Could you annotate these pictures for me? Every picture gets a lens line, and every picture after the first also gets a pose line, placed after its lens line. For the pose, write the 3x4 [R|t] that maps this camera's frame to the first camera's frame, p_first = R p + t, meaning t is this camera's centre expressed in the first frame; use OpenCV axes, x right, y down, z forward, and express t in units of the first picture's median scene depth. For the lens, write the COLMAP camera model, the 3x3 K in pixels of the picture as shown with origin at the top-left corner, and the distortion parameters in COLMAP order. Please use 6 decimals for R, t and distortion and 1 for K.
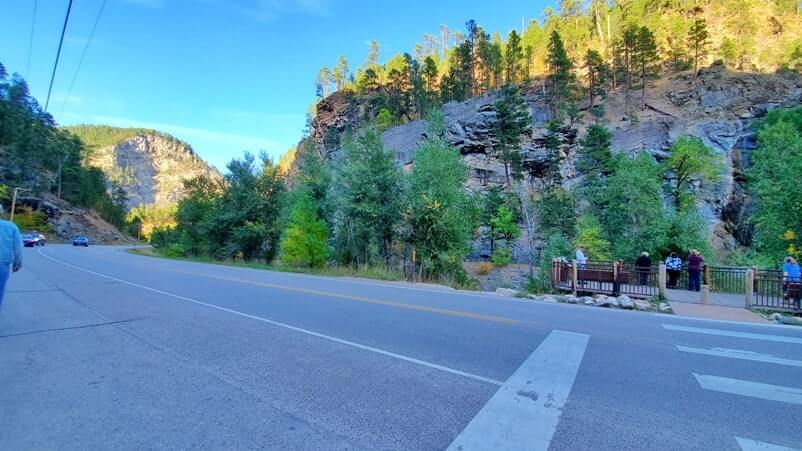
lens RADIAL K [[320.8, 0, 402.2], [0, 320.8, 228.5], [0, 0, 1]] dist [0.020081, -0.021931]
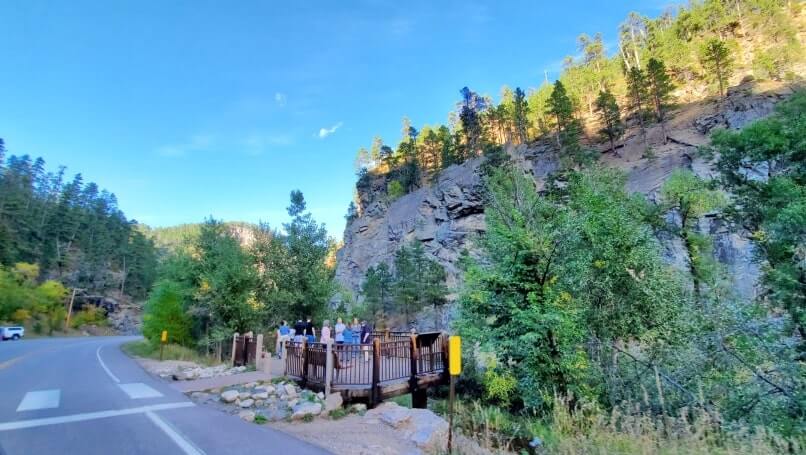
lens RADIAL K [[346.4, 0, 422.0], [0, 346.4, 236.5], [0, 0, 1]] dist [0.010473, -0.014496]
pose [[0.977758, -0.105793, -0.181099, 0.246437], [0.071705, 0.980047, -0.185381, 0.008850], [0.197098, 0.168272, 0.965835, -0.006264]]
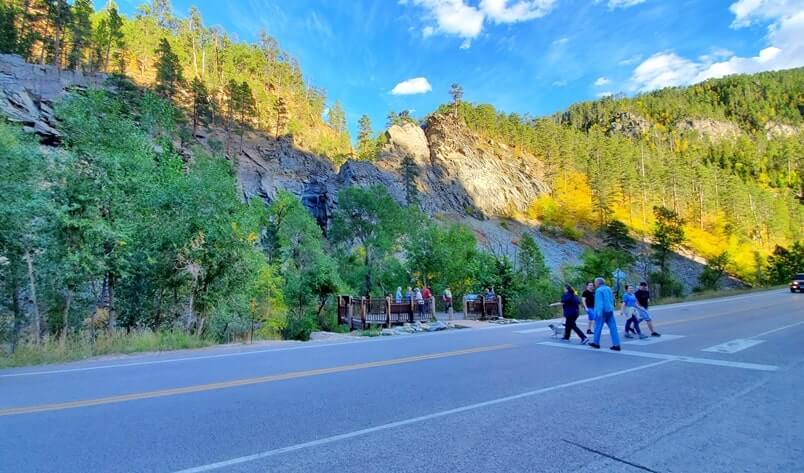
lens RADIAL K [[361.8, 0, 363.7], [0, 361.8, 224.4], [0, 0, 1]] dist [0.015366, -0.020408]
pose [[0.443917, 0.114566, 0.888714, -0.133950], [-0.024825, 0.992985, -0.115607, -0.002071], [-0.895724, 0.029258, 0.443647, 0.088539]]
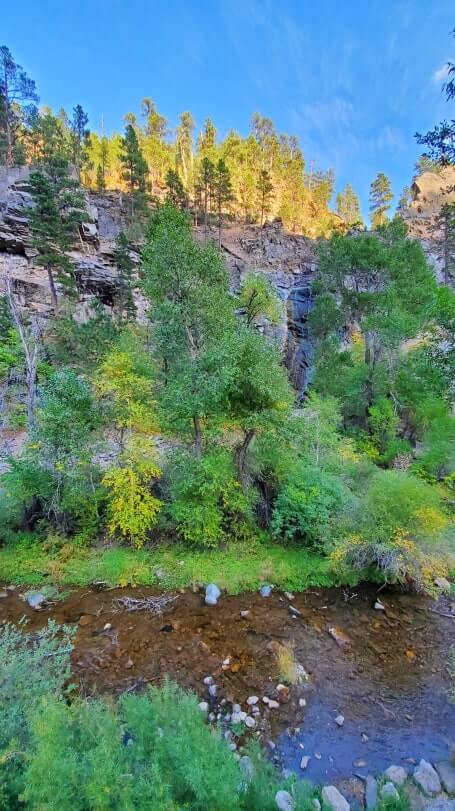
lens RADIAL K [[317.0, 0, 225.3], [0, 317.0, 409.7], [0, 0, 1]] dist [0.008173, -0.015364]
pose [[0.797083, -0.053973, 0.601453, 0.171470], [-0.001915, 0.995767, 0.091896, 0.017298], [-0.603867, -0.074401, 0.793605, 0.208415]]
